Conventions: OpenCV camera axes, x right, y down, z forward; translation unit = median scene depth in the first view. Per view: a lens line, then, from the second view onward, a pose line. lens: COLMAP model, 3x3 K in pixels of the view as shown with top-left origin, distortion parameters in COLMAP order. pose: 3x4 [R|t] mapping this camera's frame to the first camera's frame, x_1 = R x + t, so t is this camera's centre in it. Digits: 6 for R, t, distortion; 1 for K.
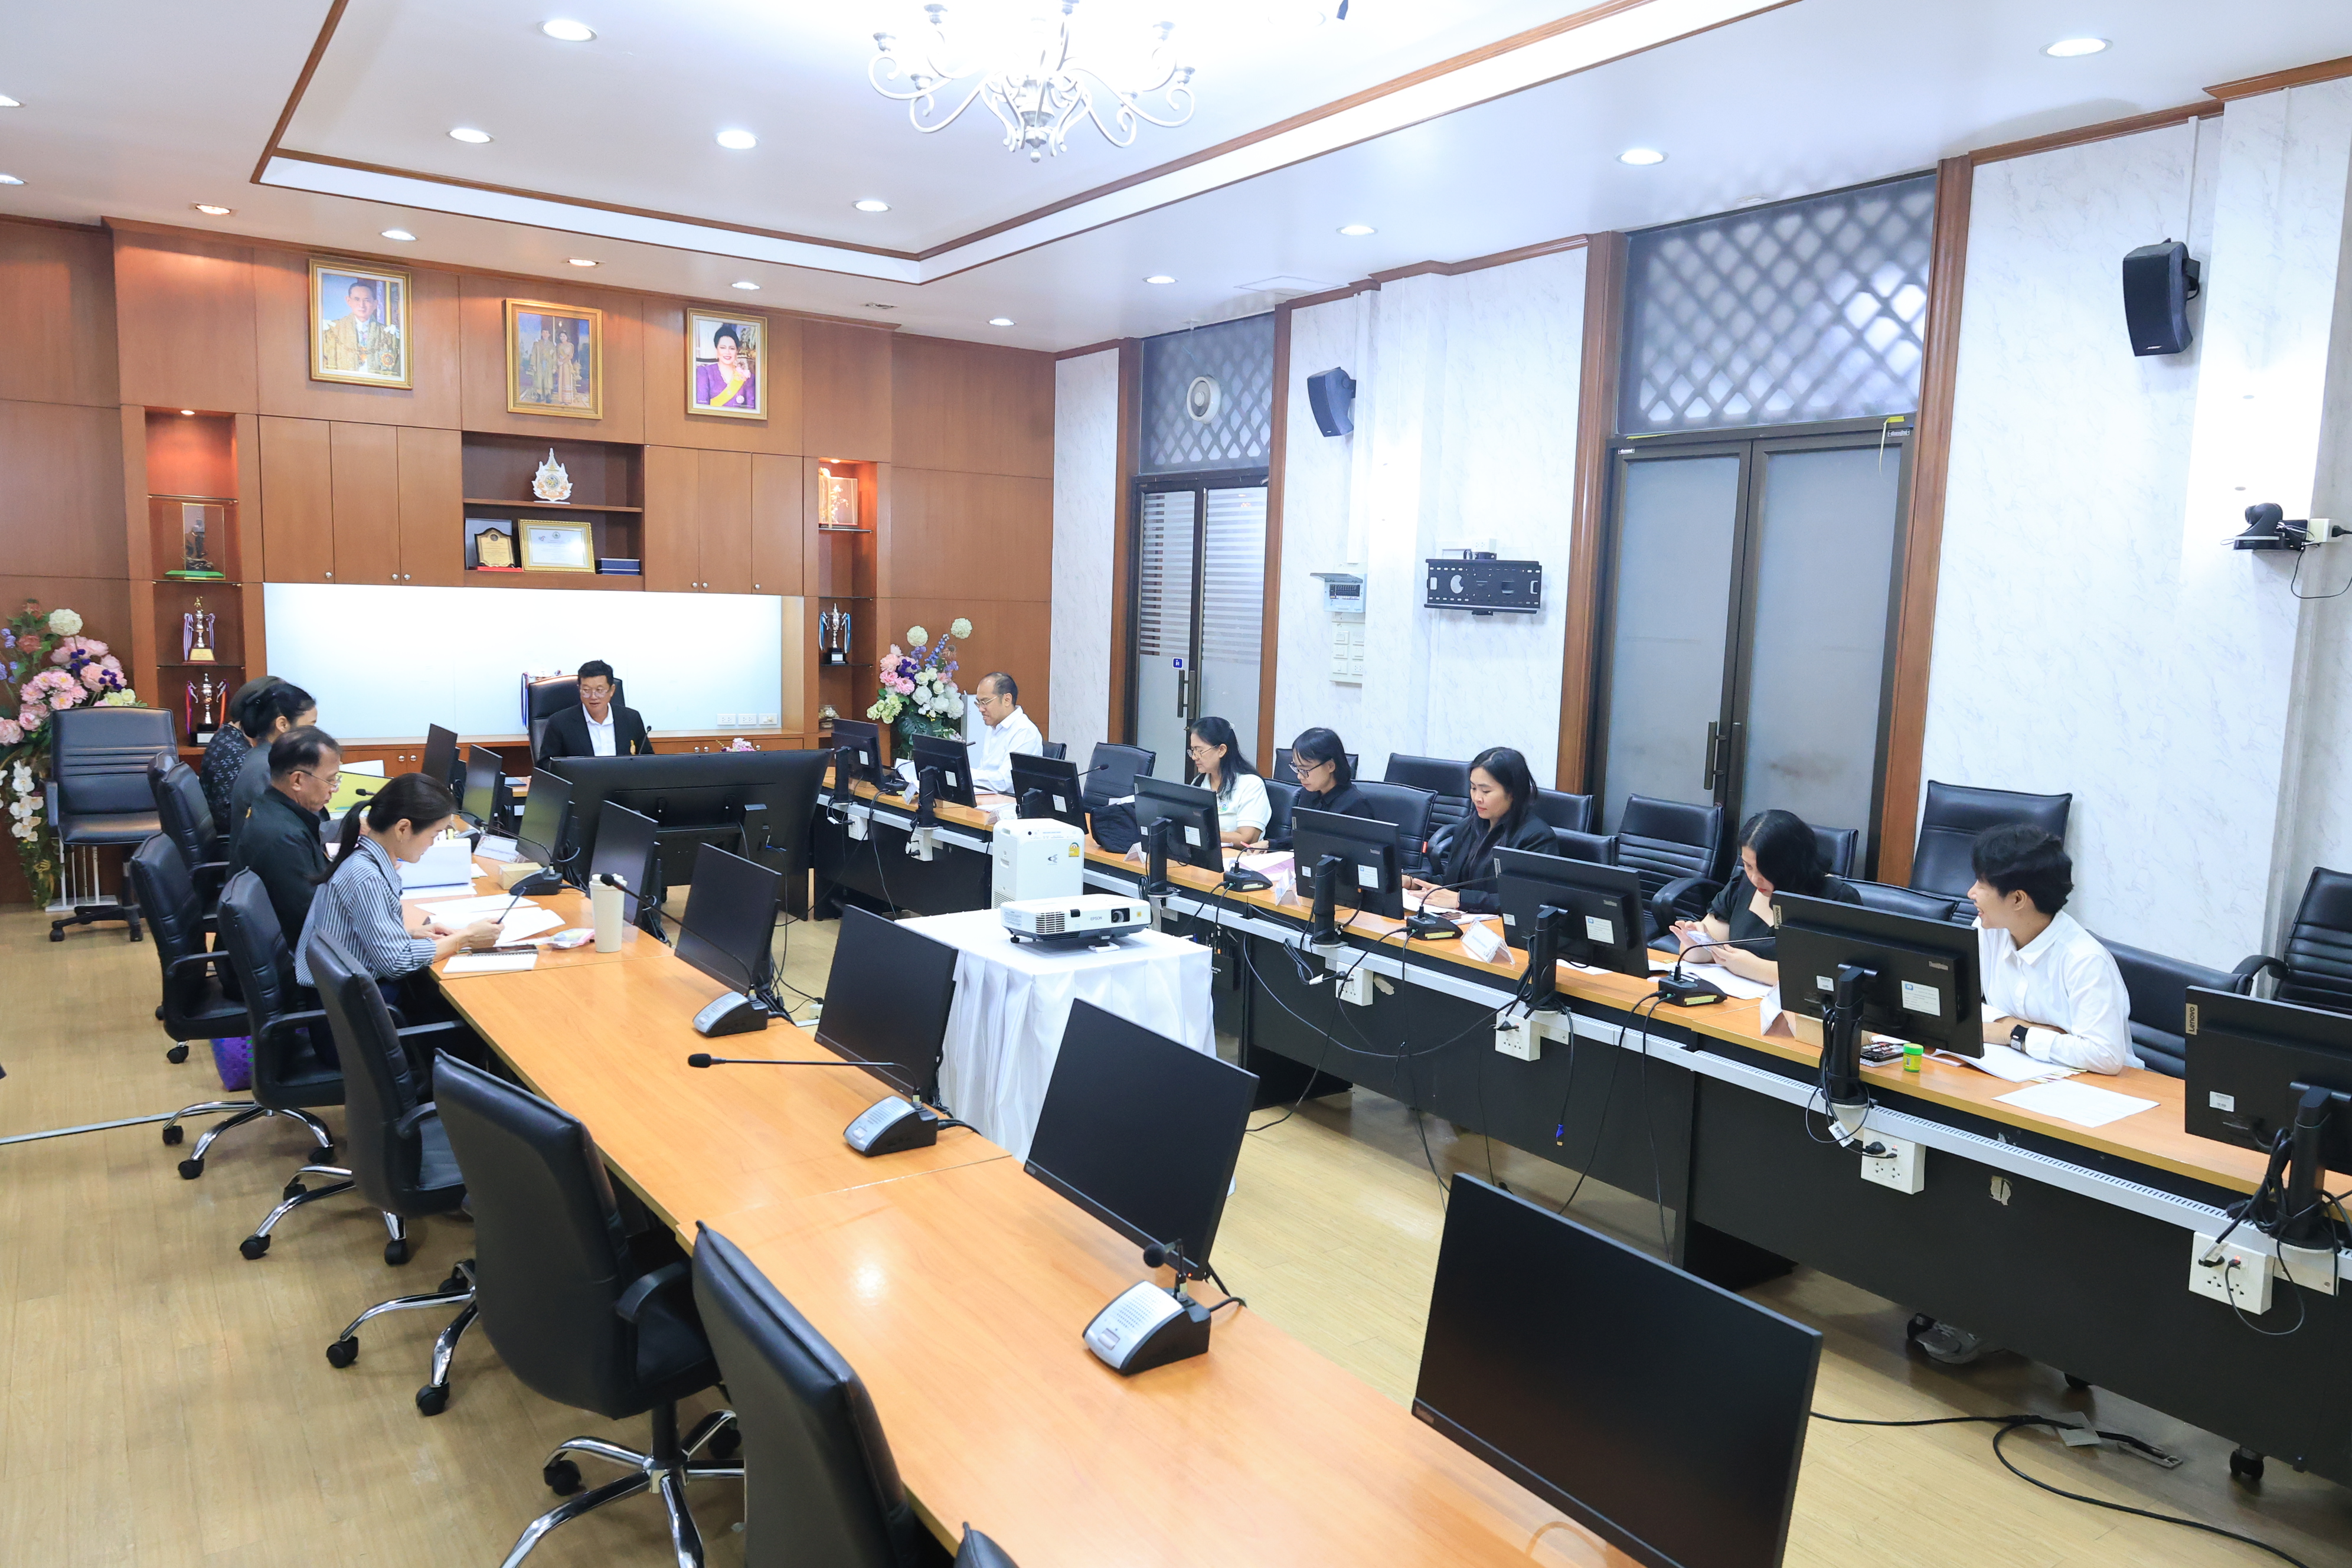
lens RADIAL K [[1619.7, 0, 1176.0], [0, 1619.7, 784.0], [0, 0, 1]] dist [0.004035, -0.001686]
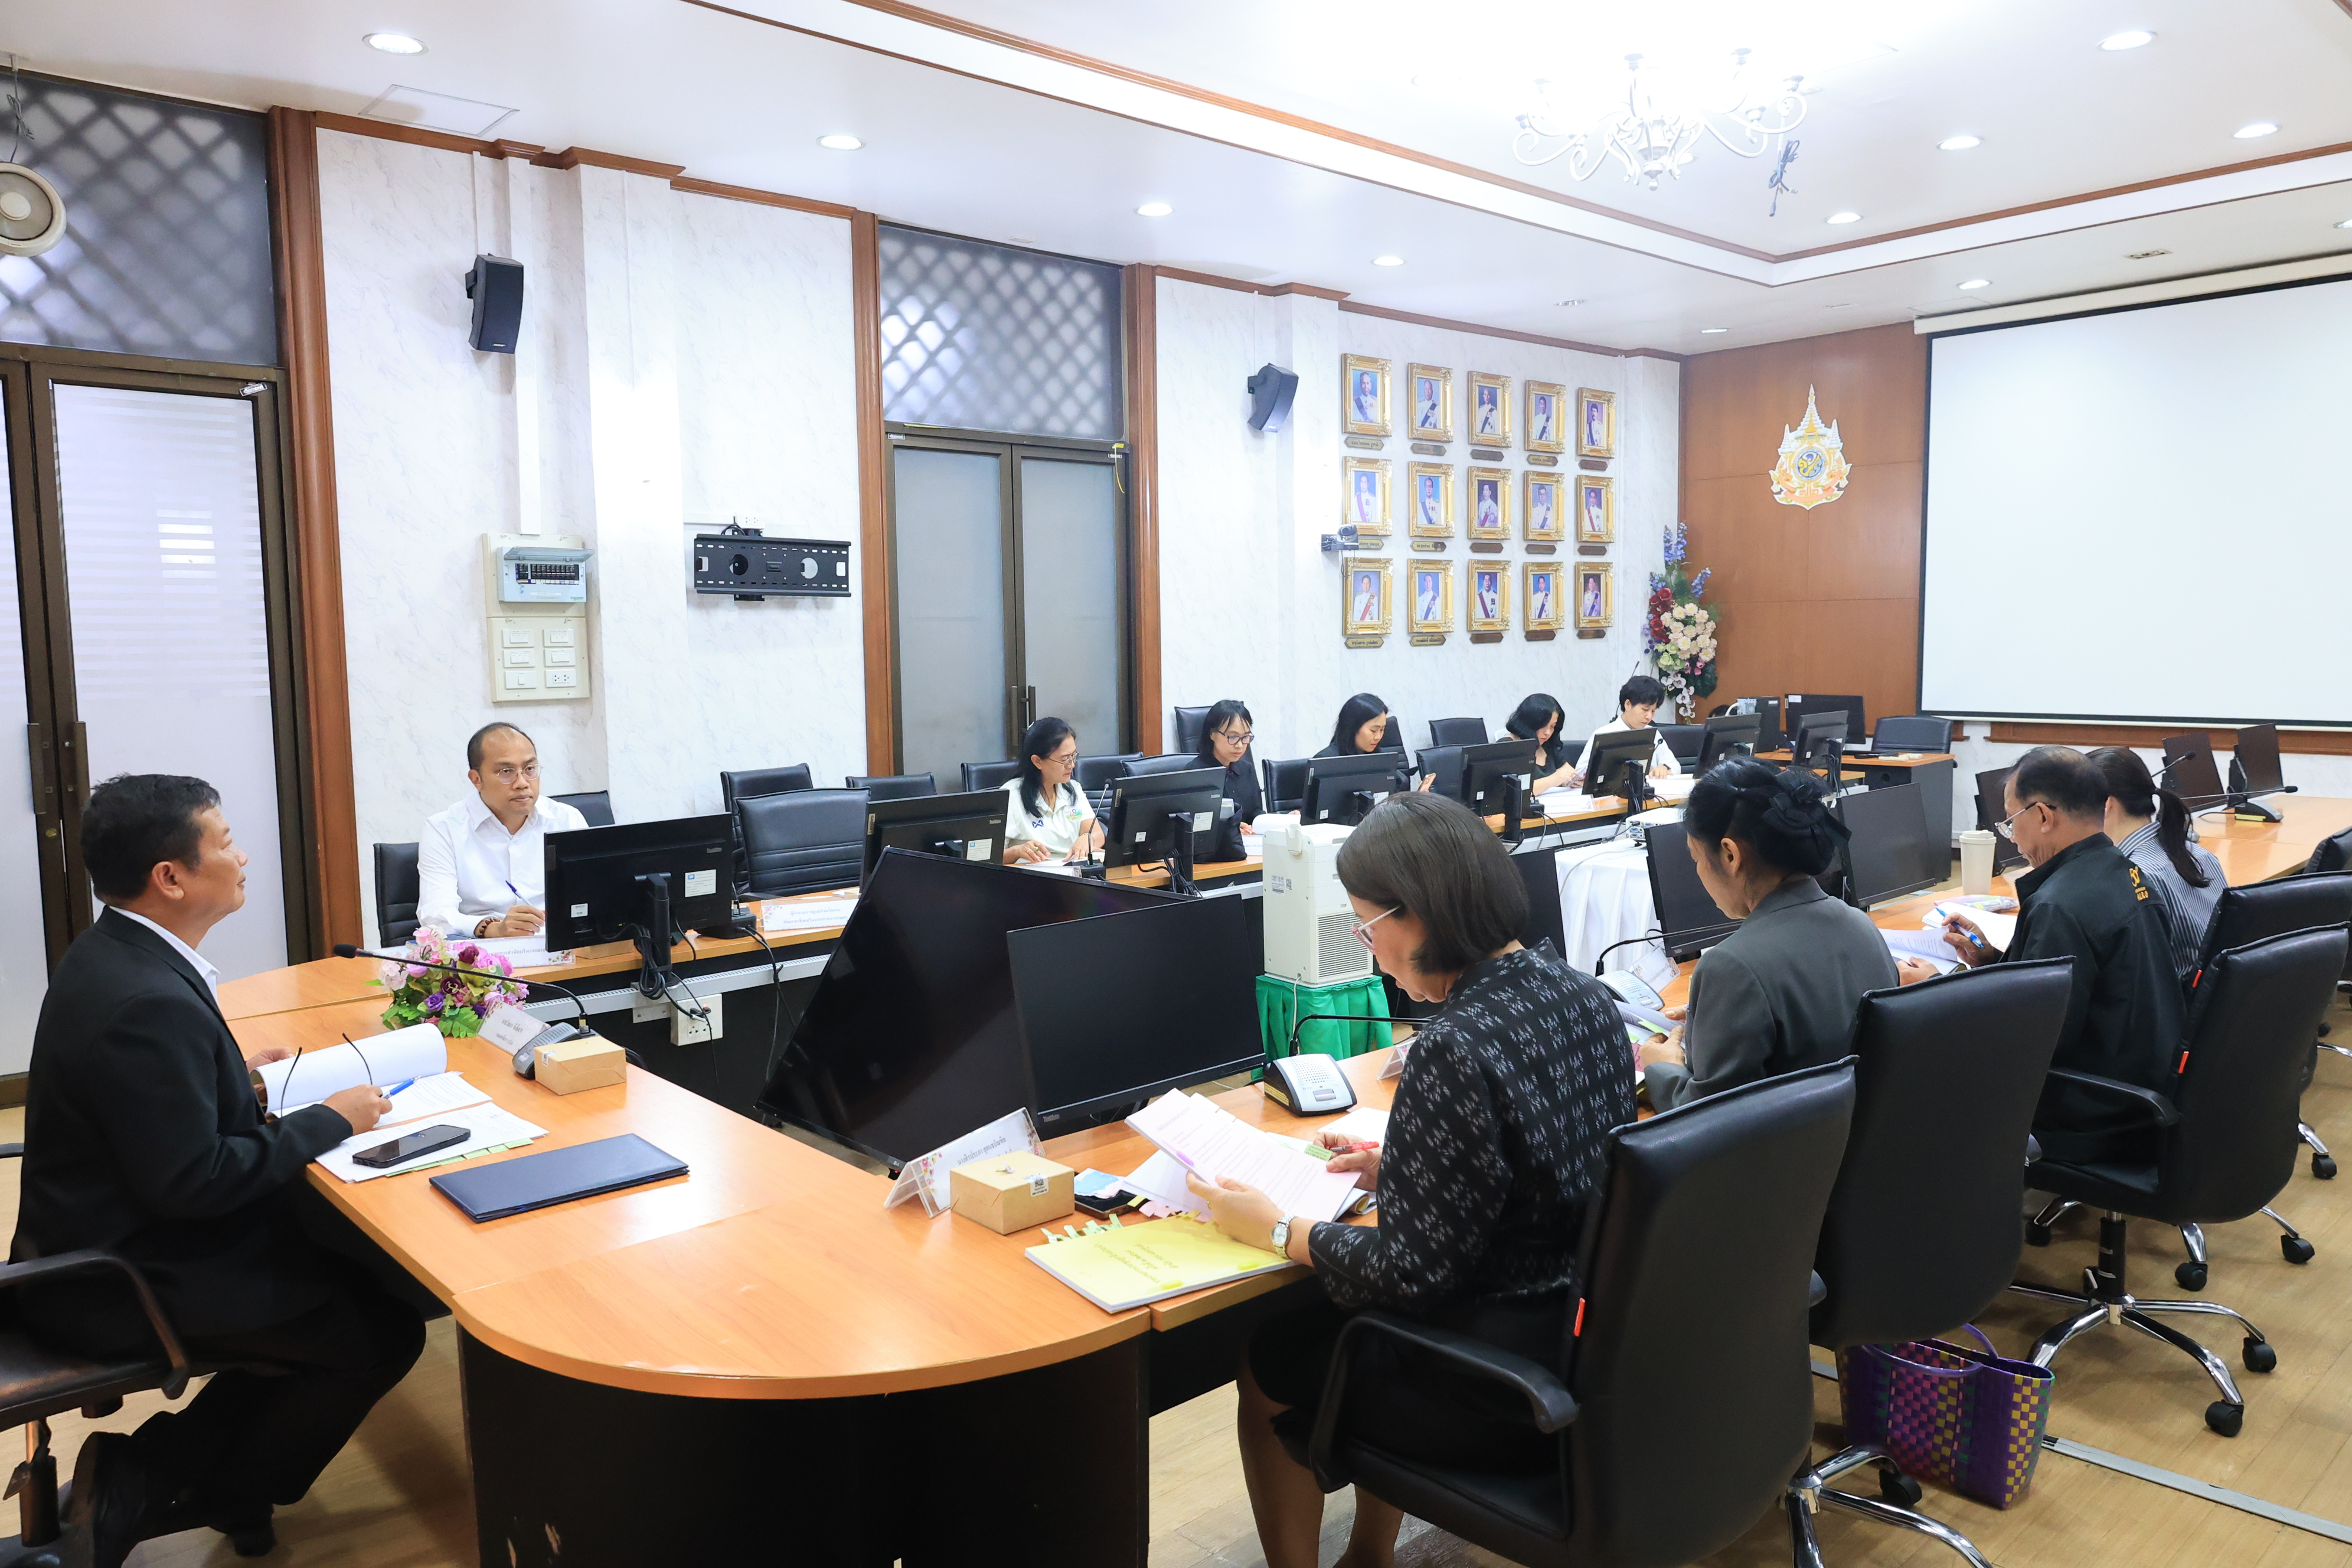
lens RADIAL K [[1600.5, 0, 1176.0], [0, 1600.5, 784.0], [0, 0, 1]] dist [-0.004459, -0.002868]
pose [[-0.138036, -0.128109, 0.982107, -0.652133], [0.116646, 0.982595, 0.144568, -0.097345], [-0.983534, 0.134514, -0.120690, 0.826699]]
